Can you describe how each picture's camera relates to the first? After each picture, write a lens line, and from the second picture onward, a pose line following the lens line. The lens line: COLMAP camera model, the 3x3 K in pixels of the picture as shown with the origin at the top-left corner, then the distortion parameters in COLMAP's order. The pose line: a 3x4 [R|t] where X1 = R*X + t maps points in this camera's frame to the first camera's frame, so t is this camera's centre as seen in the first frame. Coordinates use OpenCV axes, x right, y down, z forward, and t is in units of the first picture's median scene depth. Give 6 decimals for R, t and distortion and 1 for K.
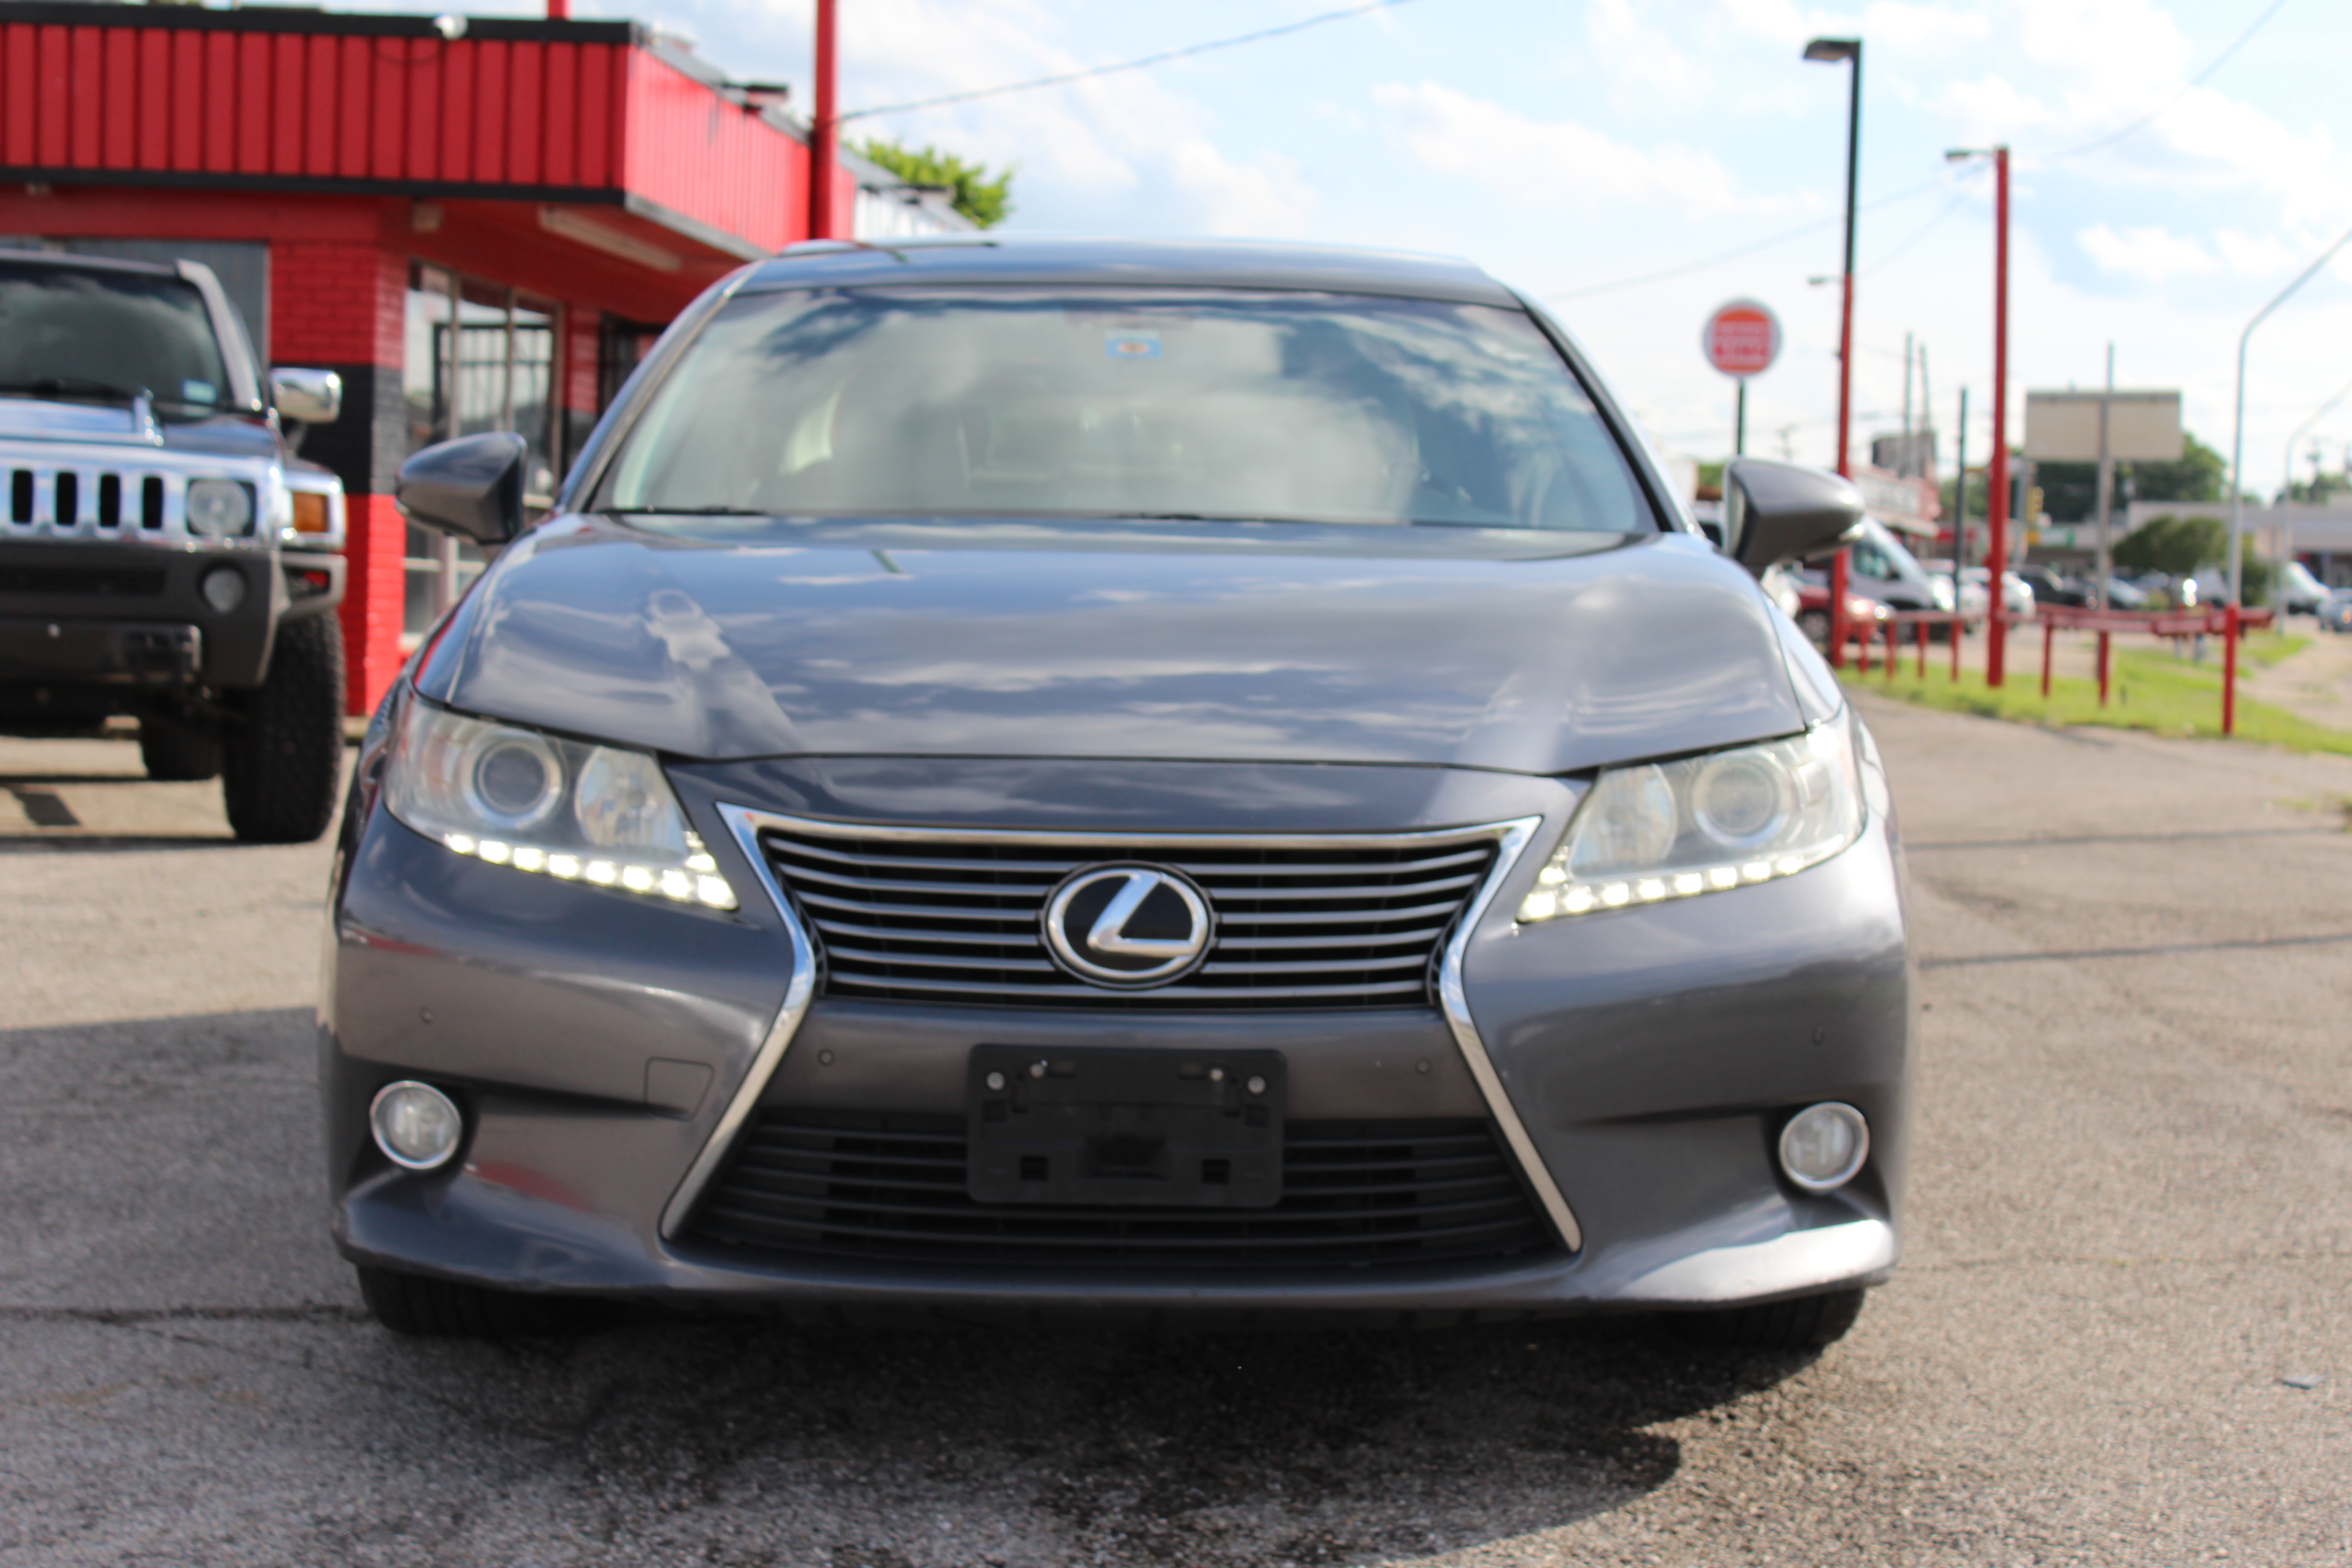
lens RADIAL K [[4072.5, 0, 1176.0], [0, 4072.5, 784.0], [0, 0, 1]] dist [0.034544, 0.029730]
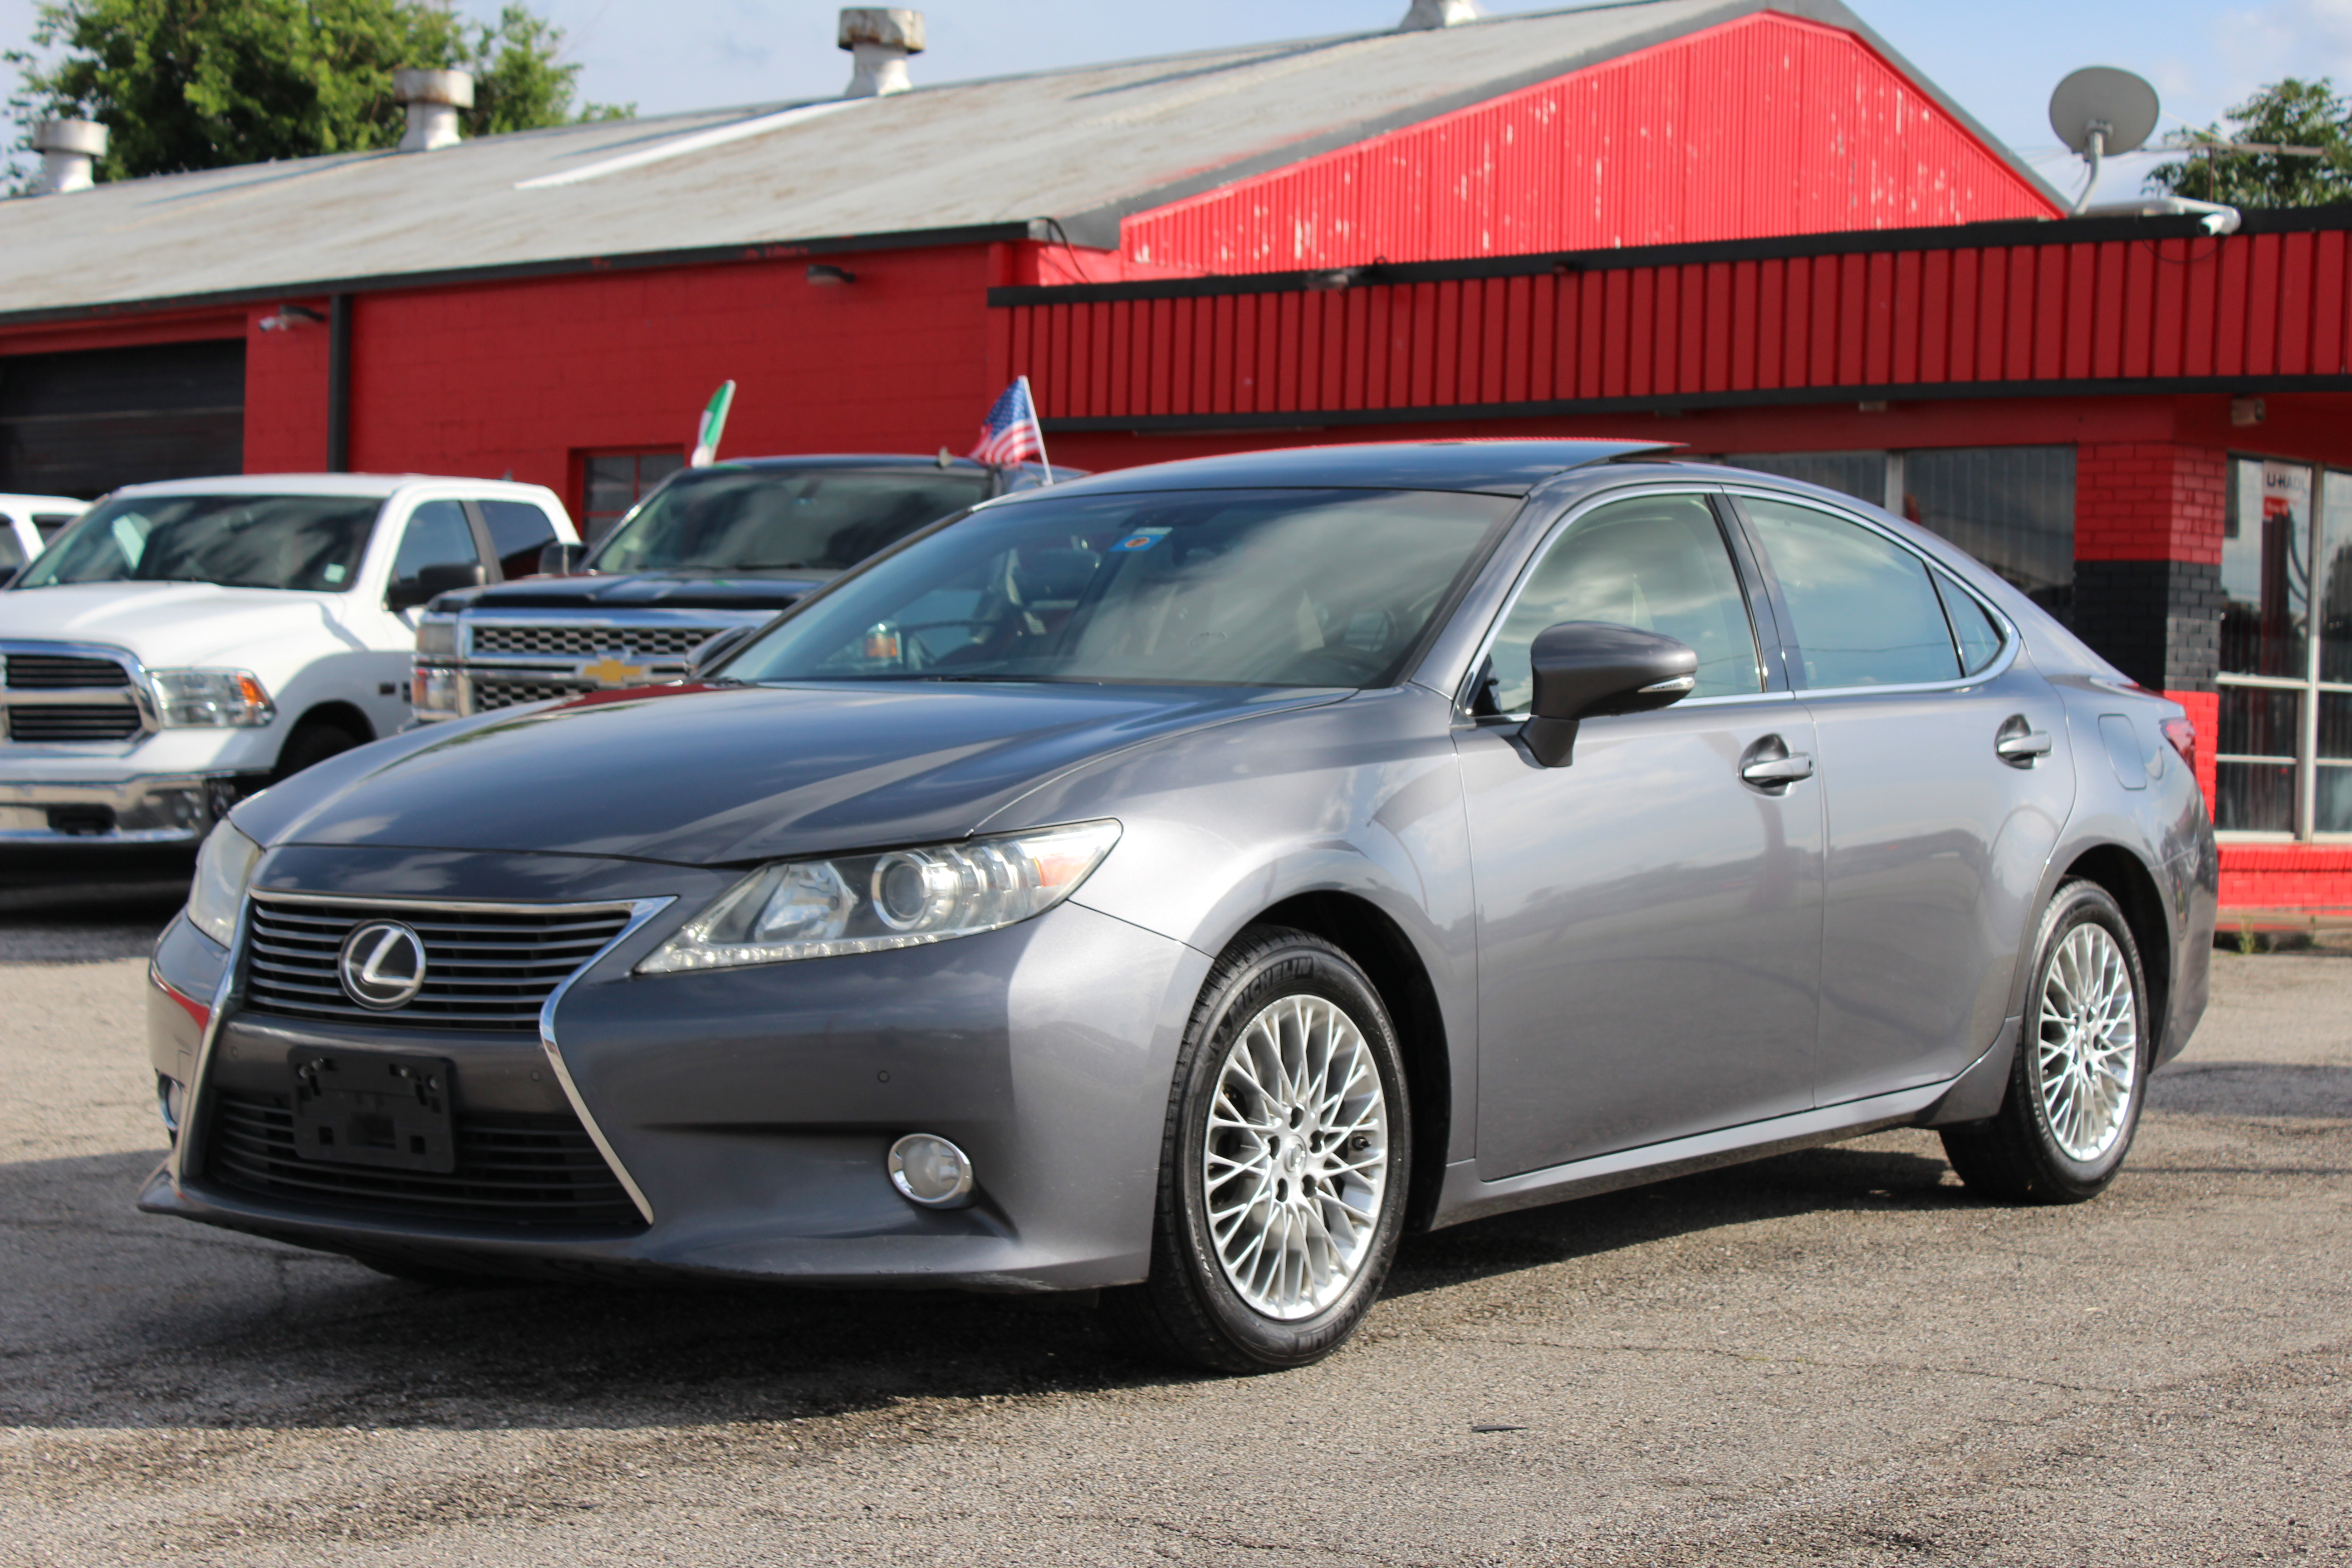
lens RADIAL K [[4405.9, 0, 1176.0], [0, 4405.9, 784.0], [0, 0, 1]] dist [0.001777, 0.155254]
pose [[0.795504, 0.001467, -0.605947, 1.035049], [-0.034076, 0.998523, -0.042319, 0.025304], [0.604990, 0.054313, 0.794379, -0.035484]]
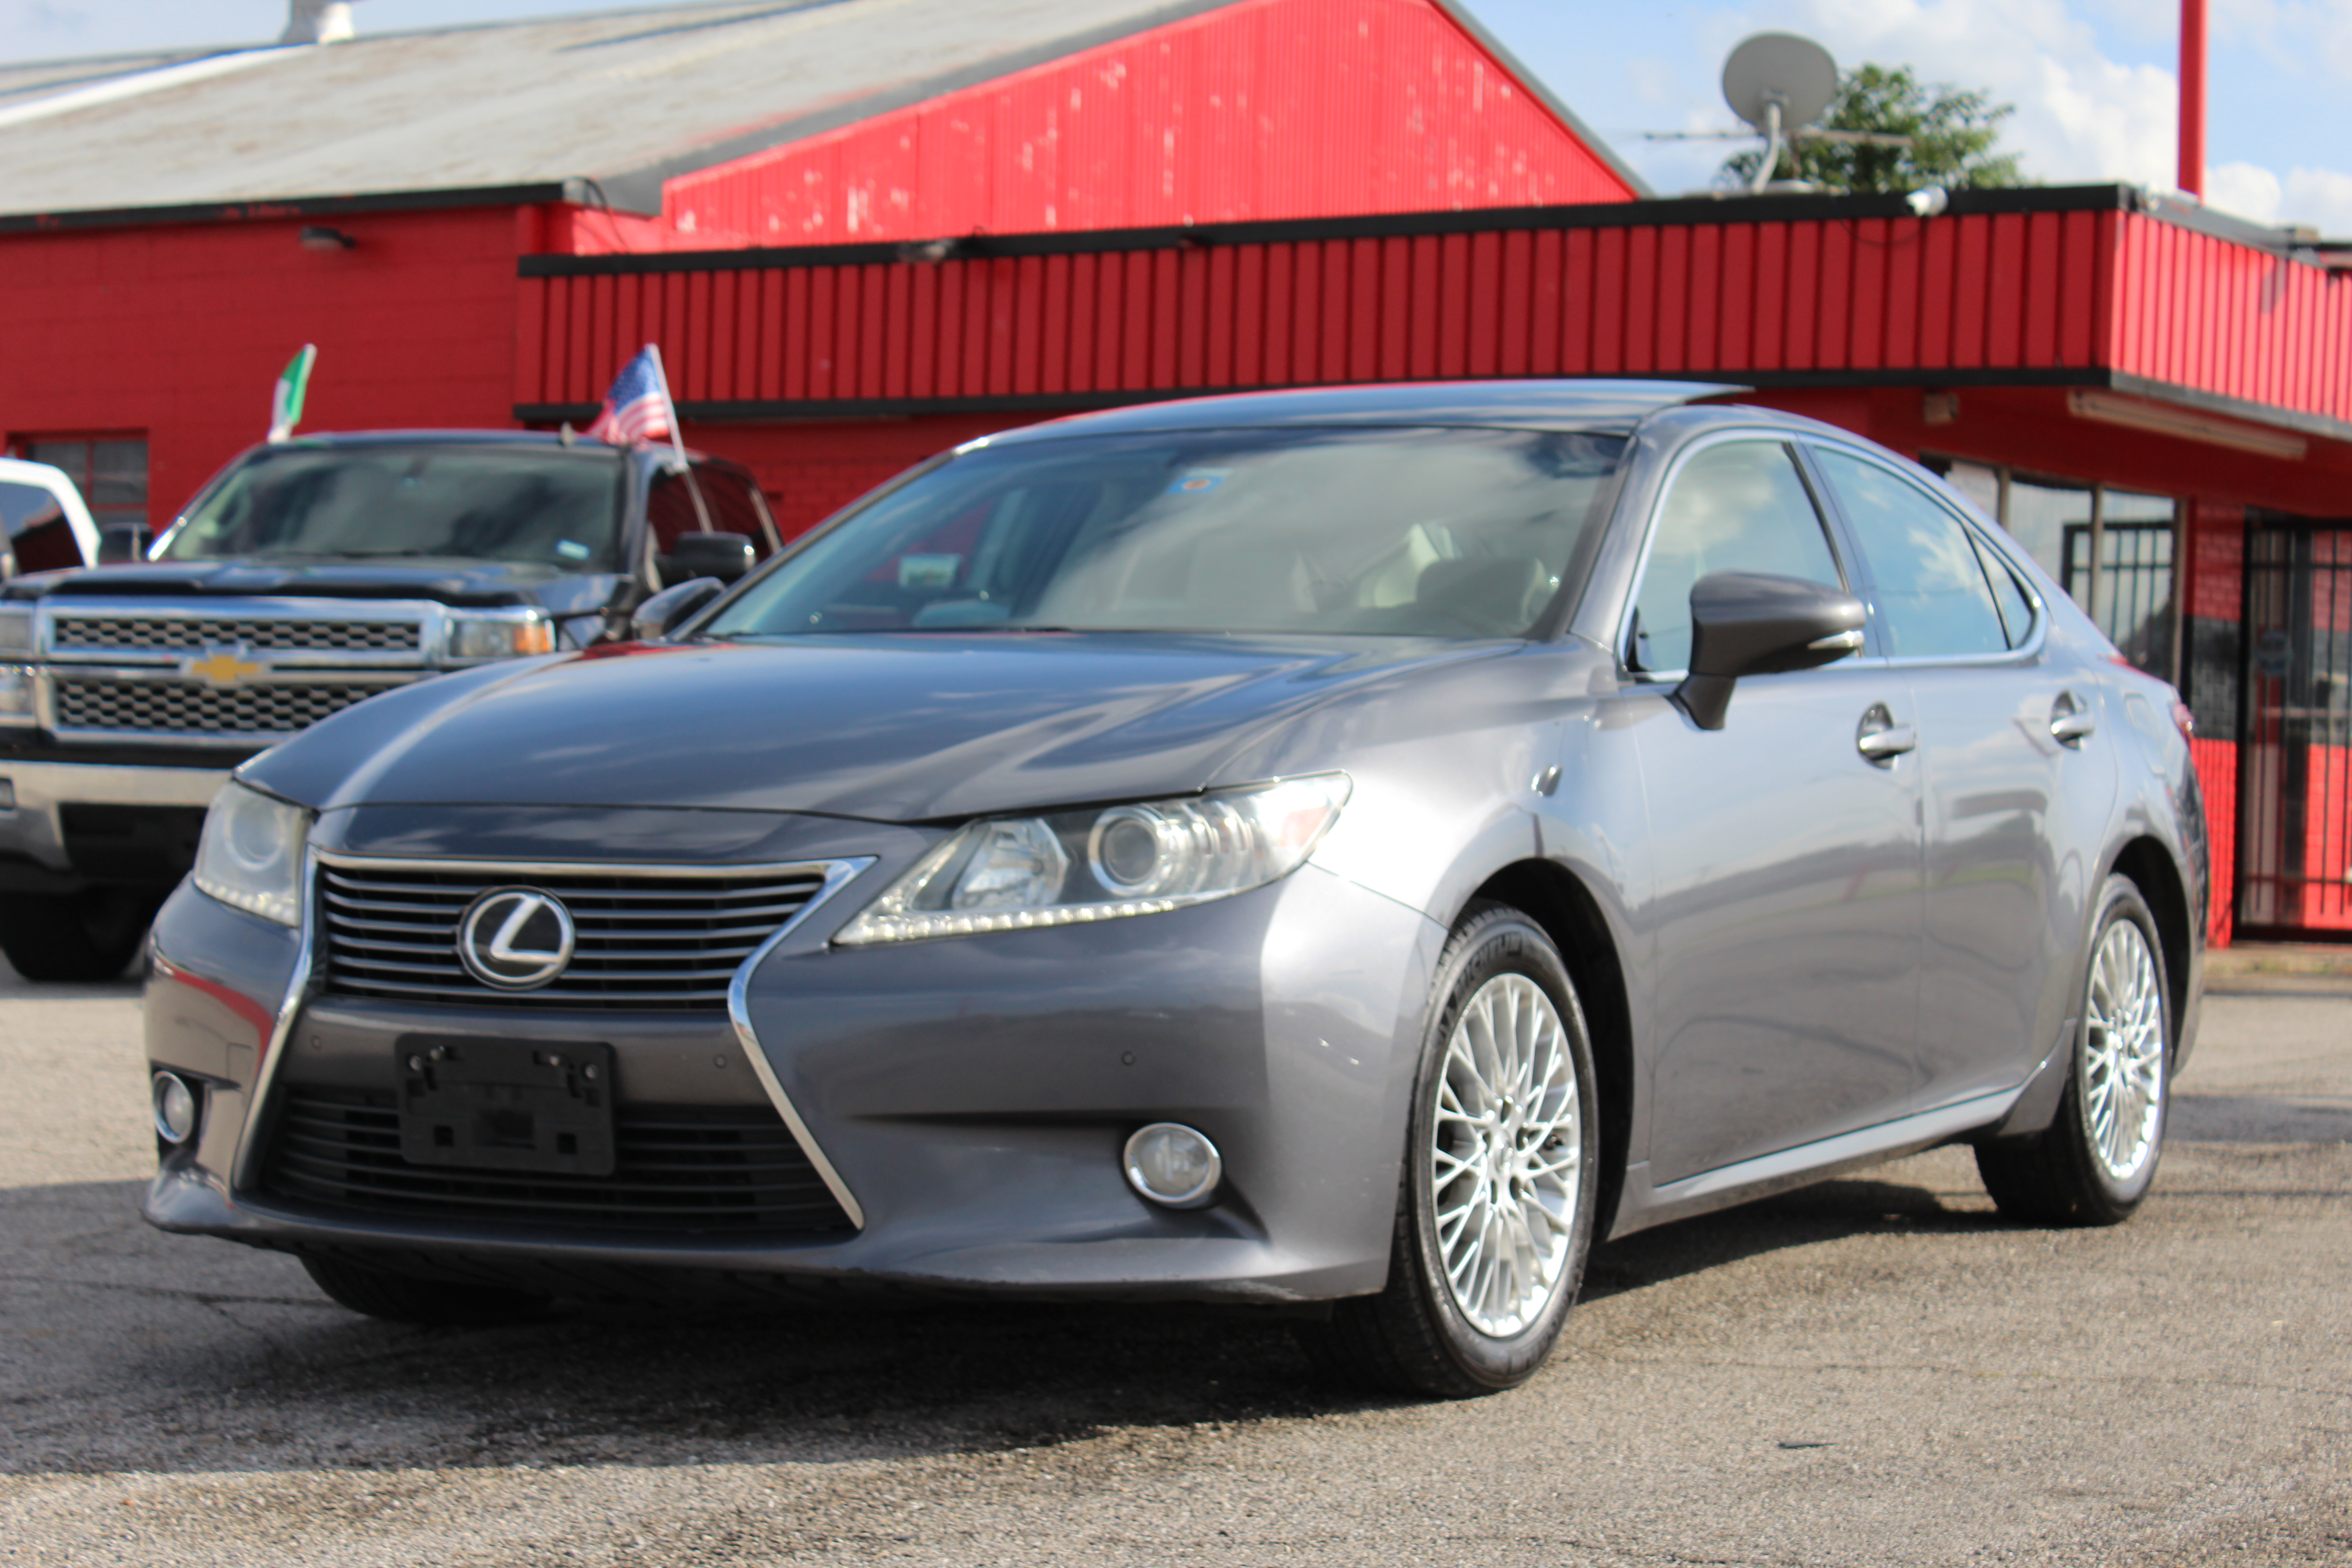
lens RADIAL K [[4892.0, 0, 1176.0], [0, 4892.0, 784.0], [0, 0, 1]] dist [0.028461, 0.286814]
pose [[0.873697, -0.004151, -0.486452, 0.806173], [-0.028289, 0.997838, -0.059323, 0.064402], [0.485647, 0.065592, 0.871691, -0.168210]]
